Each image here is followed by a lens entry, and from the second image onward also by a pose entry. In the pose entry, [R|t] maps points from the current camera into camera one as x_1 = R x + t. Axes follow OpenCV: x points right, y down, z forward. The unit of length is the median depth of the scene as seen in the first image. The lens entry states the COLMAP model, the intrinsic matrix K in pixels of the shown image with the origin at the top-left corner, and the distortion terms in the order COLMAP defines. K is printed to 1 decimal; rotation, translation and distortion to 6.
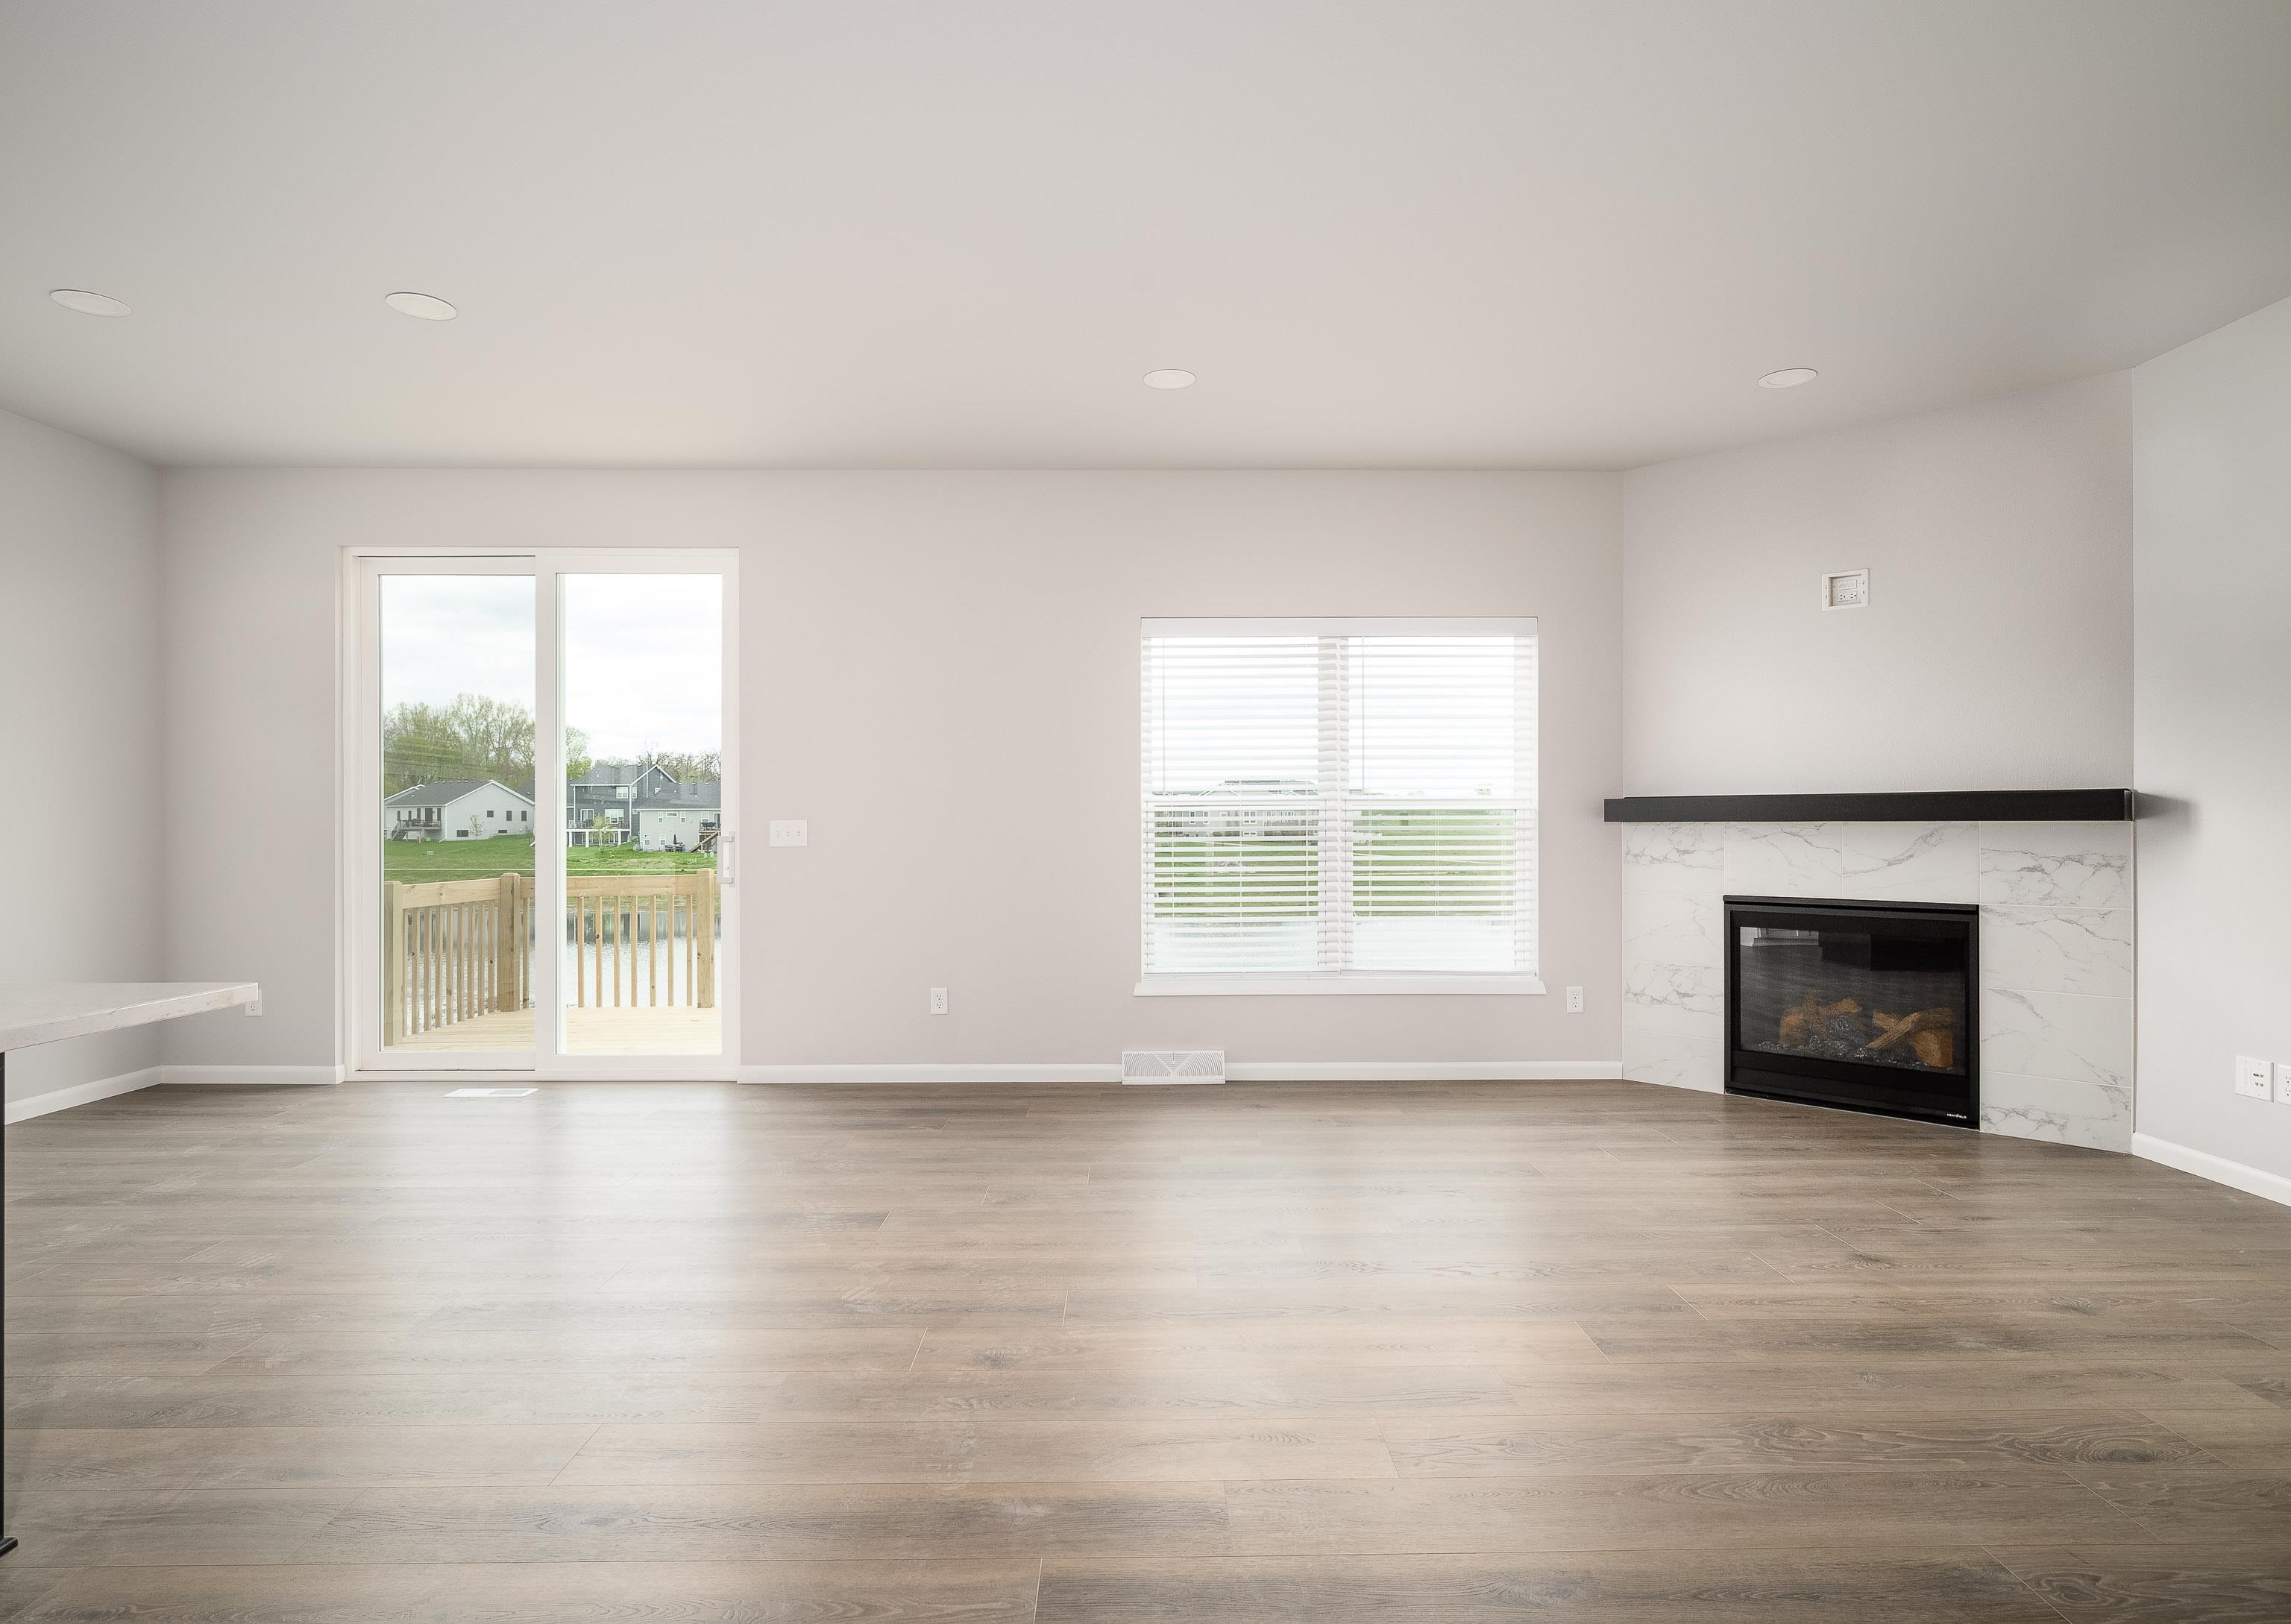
lens RADIAL K [[1235.7, 0, 1148.7], [0, 1235.7, 822.0], [0, 0, 1]] dist [0.002275, 0.001325]
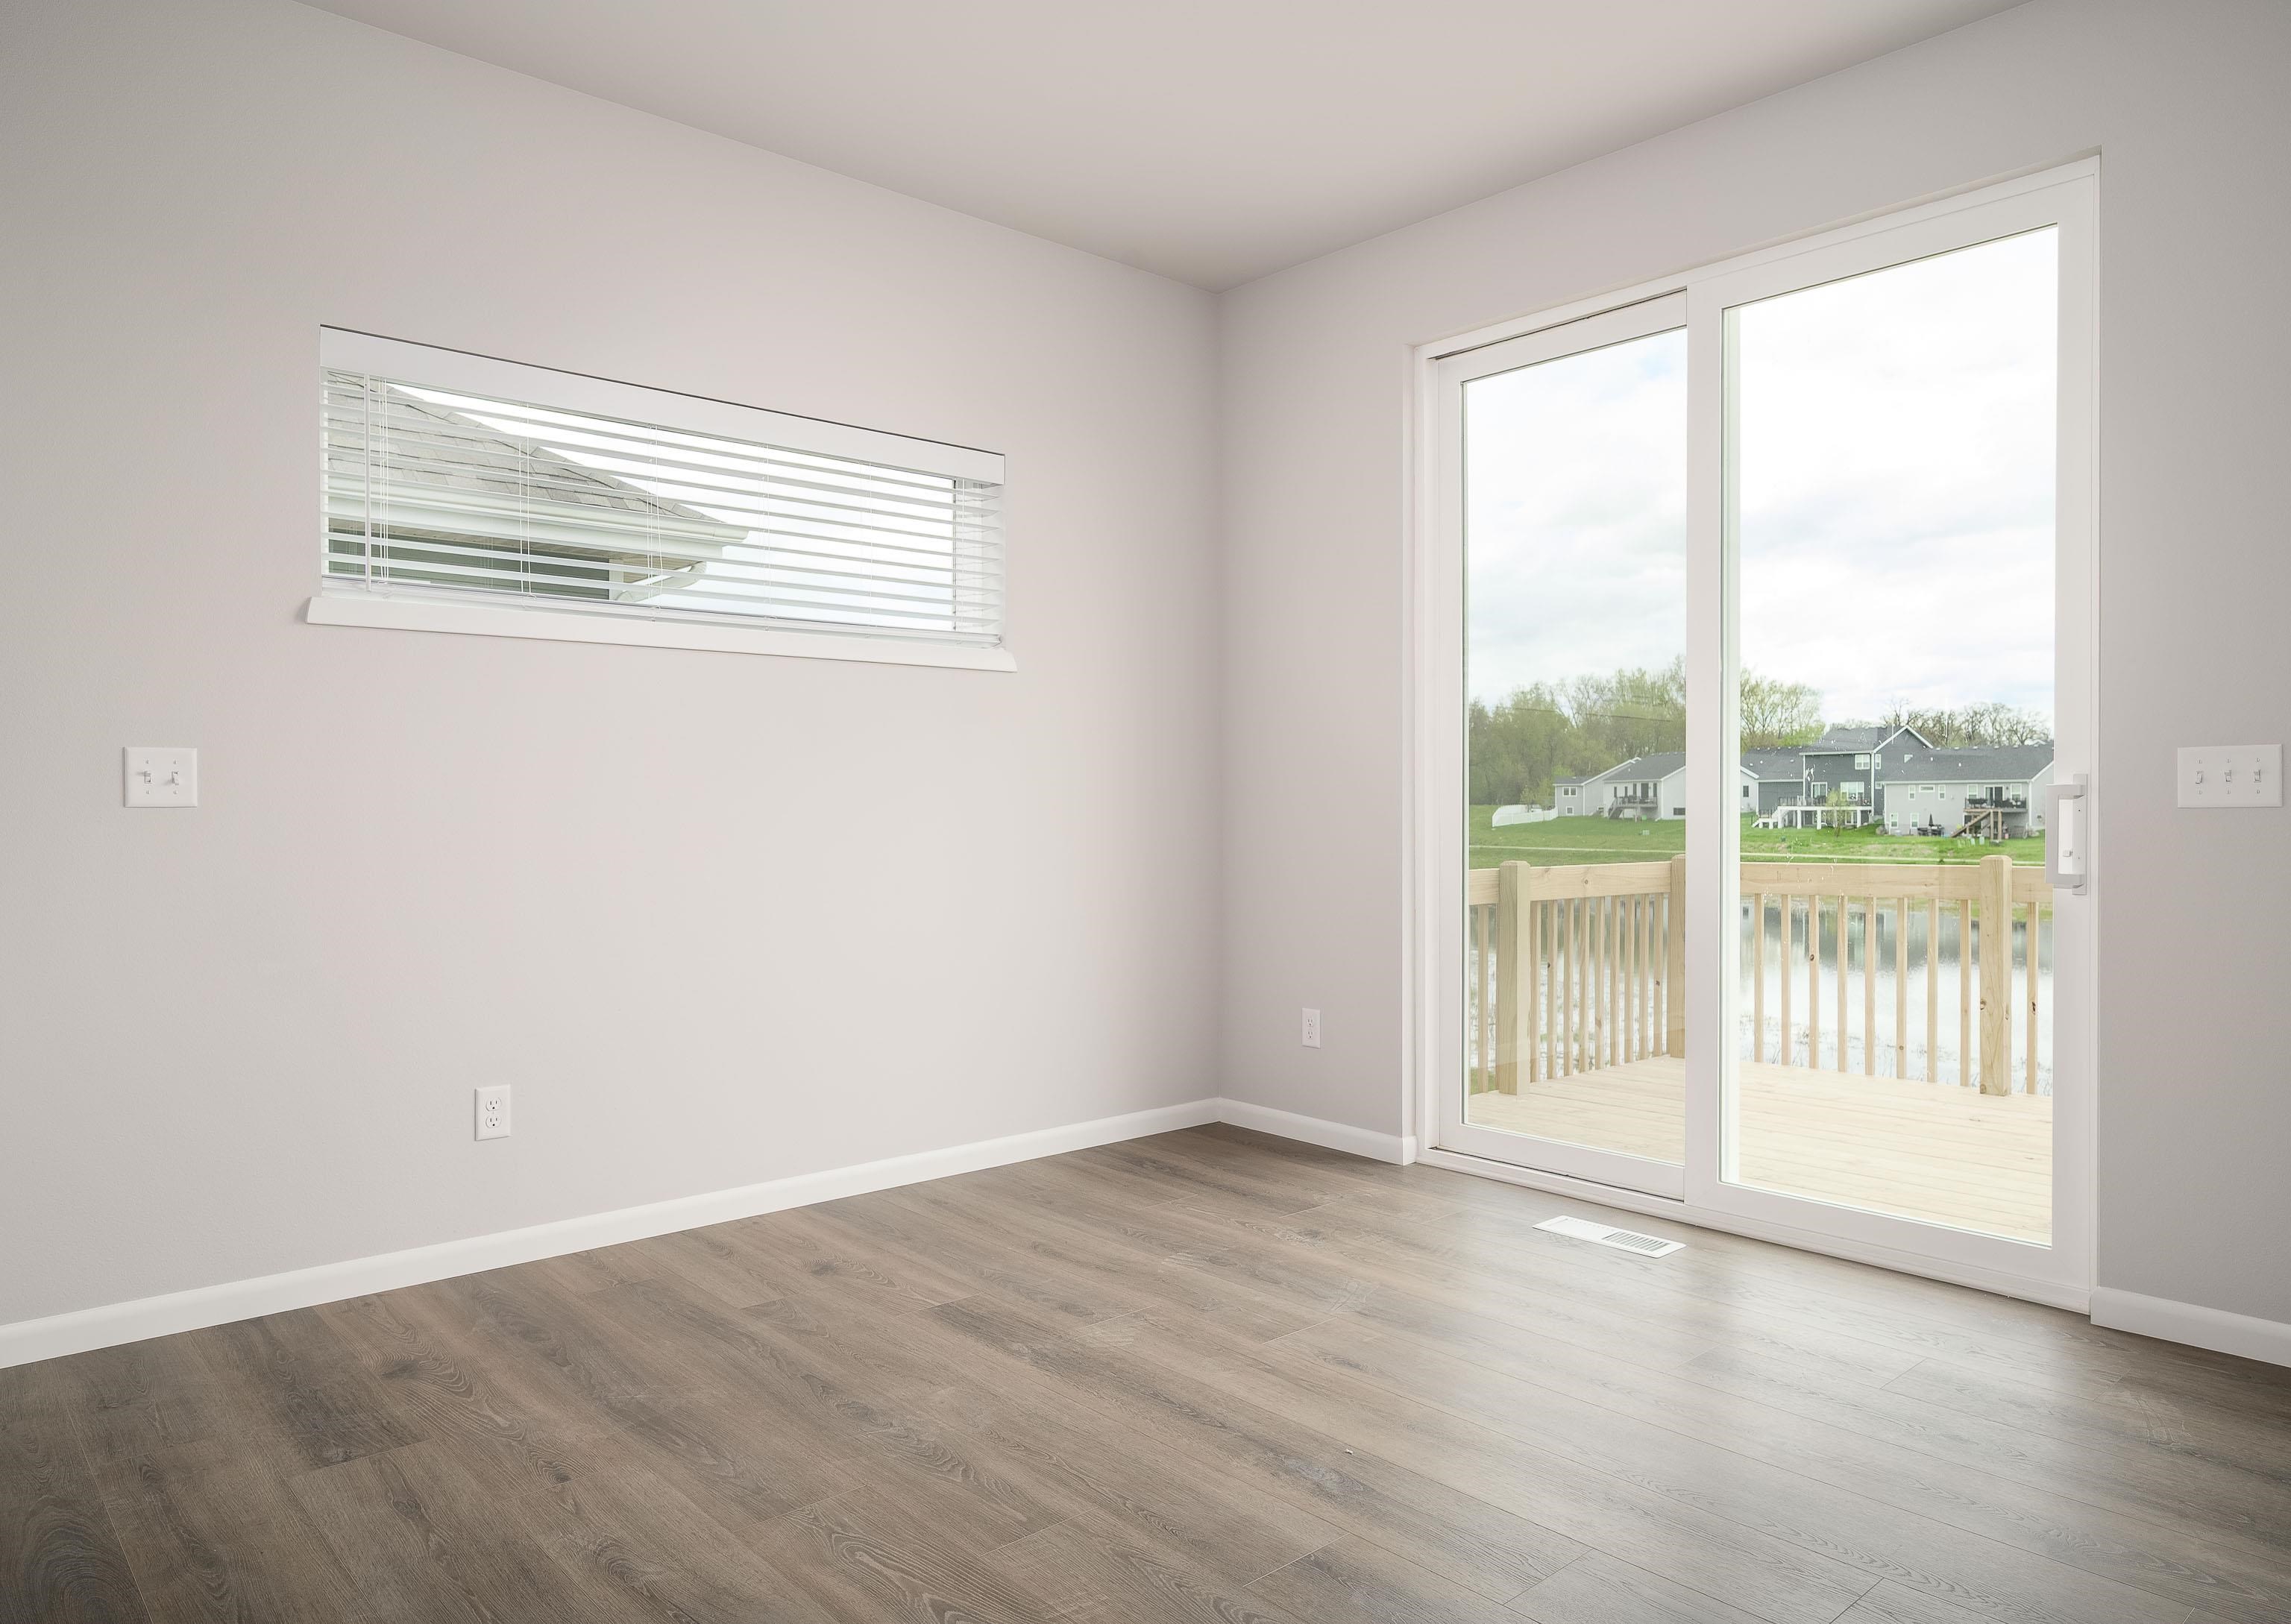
lens RADIAL K [[1489.7, 0, 1149.1], [0, 1489.7, 818.1], [0, 0, 1]] dist [-0.009882, -0.003183]
pose [[0.659831, 0.008596, -0.751365, -0.084971], [0.000993, 0.999924, 0.012312, 0.009548], [0.751413, -0.008870, 0.659772, 0.210830]]
